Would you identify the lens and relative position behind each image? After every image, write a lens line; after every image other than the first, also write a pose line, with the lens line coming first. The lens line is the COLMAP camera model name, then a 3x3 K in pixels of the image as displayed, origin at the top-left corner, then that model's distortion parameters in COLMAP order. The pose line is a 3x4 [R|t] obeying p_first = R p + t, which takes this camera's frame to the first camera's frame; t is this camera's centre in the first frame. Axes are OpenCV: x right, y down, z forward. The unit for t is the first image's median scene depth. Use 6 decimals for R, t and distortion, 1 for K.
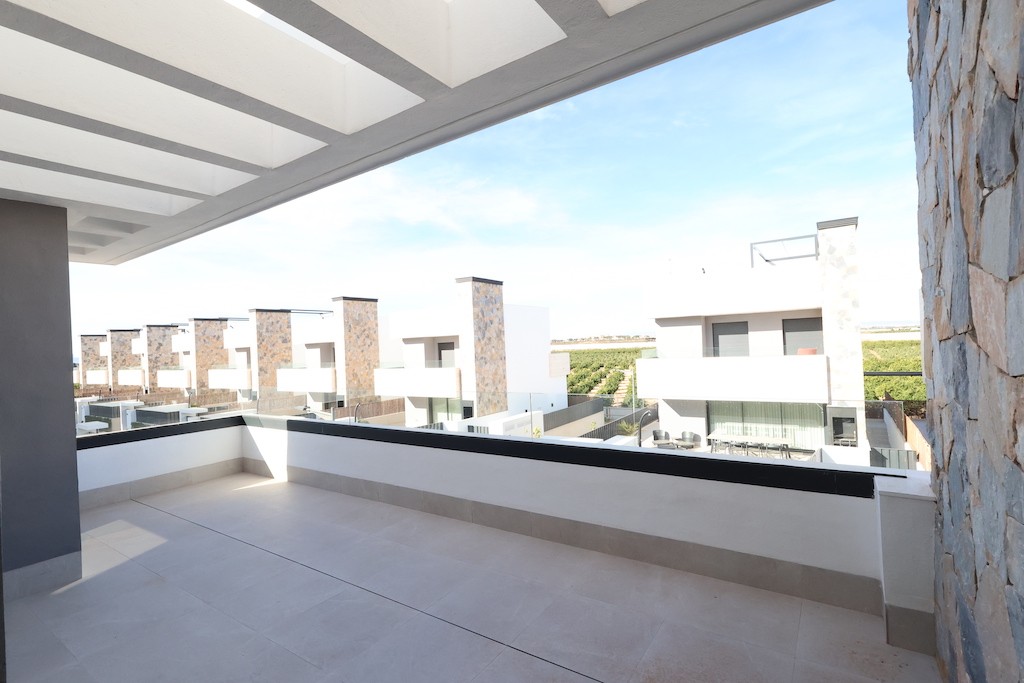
lens RADIAL K [[473.9, 0, 514.3], [0, 473.9, 341.9], [0, 0, 1]] dist [-0.000784, -0.000260]
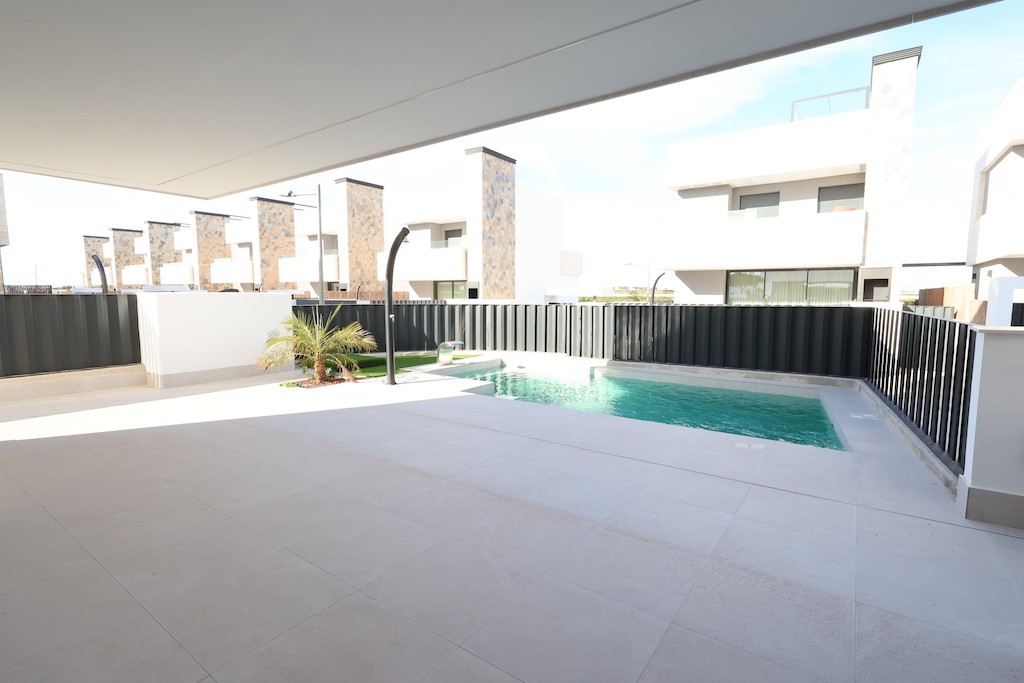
lens RADIAL K [[482.8, 0, 515.4], [0, 482.8, 341.4], [0, 0, 1]] dist [0.002004, -0.000024]
pose [[0.998617, 0.048101, -0.021212, 0.010417], [-0.045599, 0.993338, 0.105836, 0.110457], [0.026161, -0.104723, 0.994157, 0.018412]]
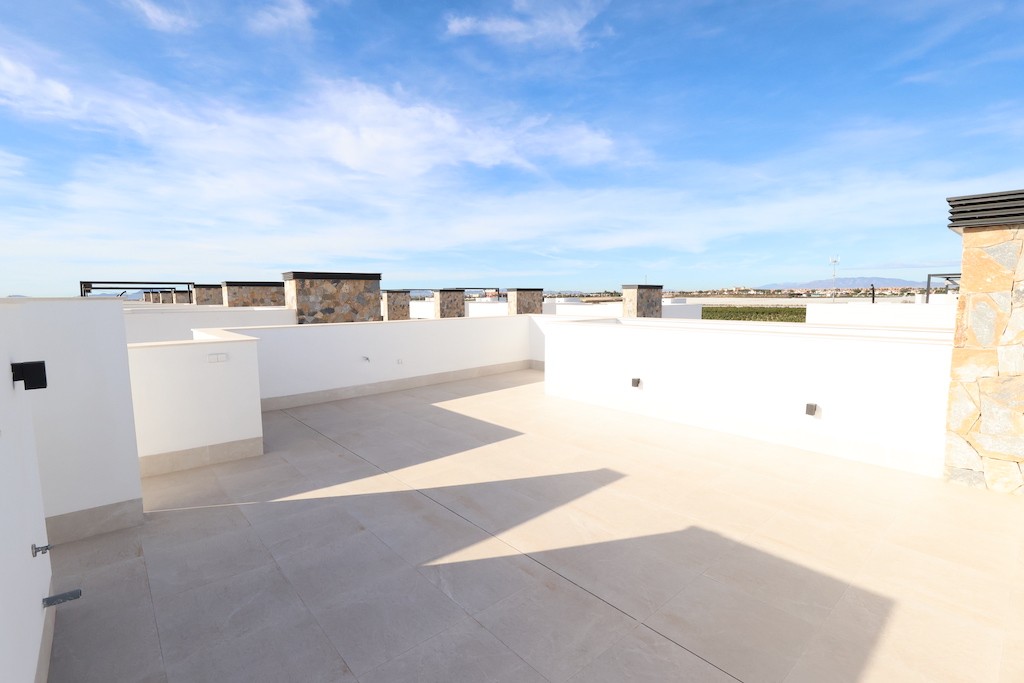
lens RADIAL K [[473.9, 0, 514.3], [0, 473.9, 341.9], [0, 0, 1]] dist [-0.000784, -0.000260]
pose [[0.967831, 0.059845, -0.244381, -0.071916], [-0.032094, 0.992731, 0.116000, -0.099427], [0.249547, -0.104425, 0.962716, -0.148362]]
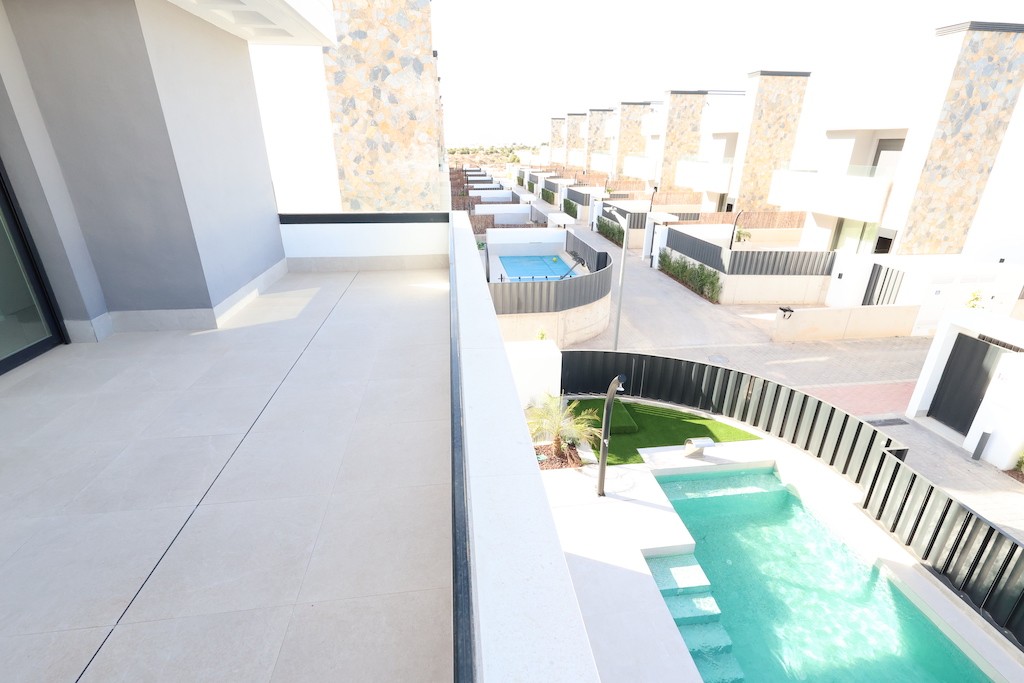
lens RADIAL K [[473.9, 0, 514.3], [0, 473.9, 341.9], [0, 0, 1]] dist [-0.000784, -0.000260]
pose [[0.662291, 0.332496, -0.671430, 0.051425], [-0.029477, 0.907008, 0.420080, -0.003849], [0.748667, -0.258423, 0.610504, 0.080928]]
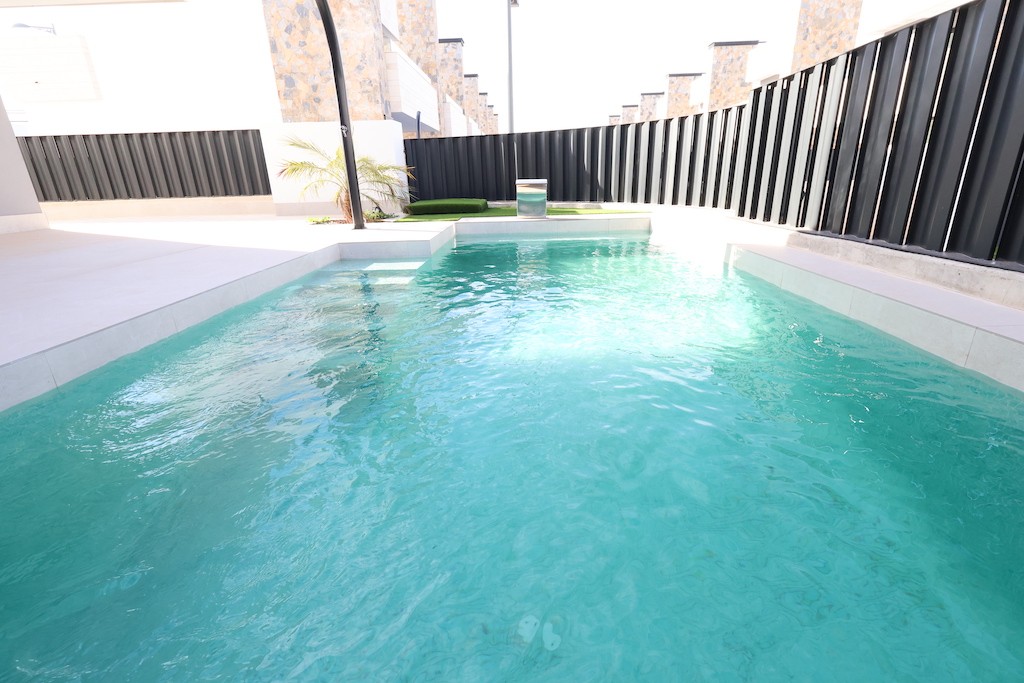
lens RADIAL K [[473.9, 0, 514.3], [0, 473.9, 341.9], [0, 0, 1]] dist [-0.000784, -0.000260]
pose [[0.539096, 0.308256, -0.783807, 0.114798], [0.009918, 0.928230, 0.371876, 0.131835], [0.842186, -0.208250, 0.497348, 0.187494]]
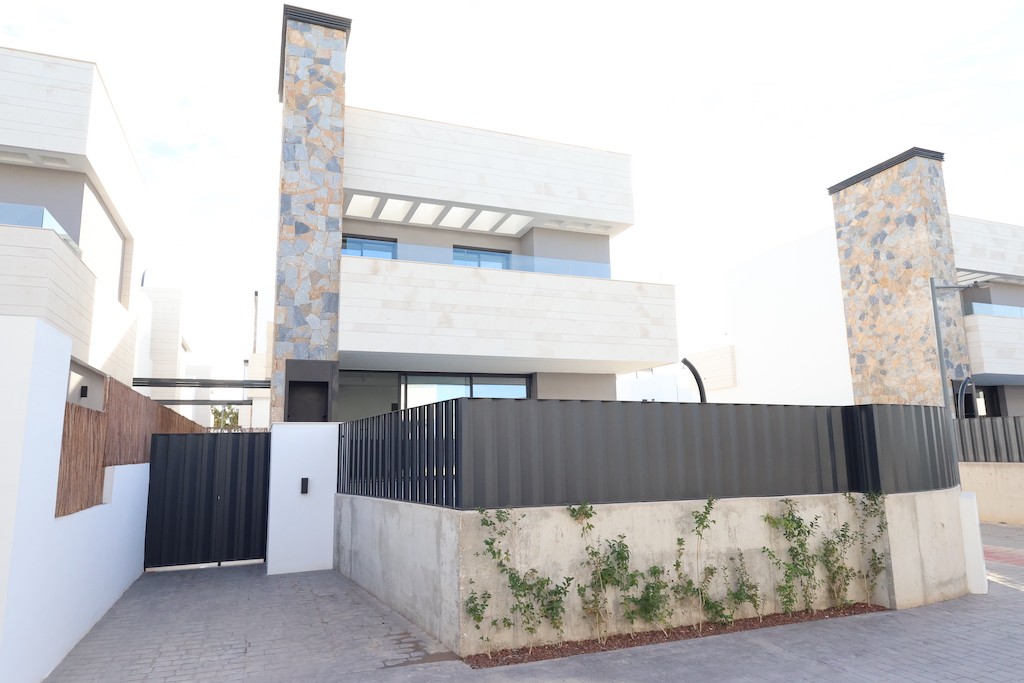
lens RADIAL K [[641.3, 0, 512.0], [0, 641.3, 341.5], [0, 0, 1]] dist [-0.000545, 0.000462]
pose [[-0.563616, -0.081363, -0.822020, 0.302145], [0.051076, 0.989800, -0.132990, 0.119853], [0.824456, -0.116941, -0.553712, 0.344196]]
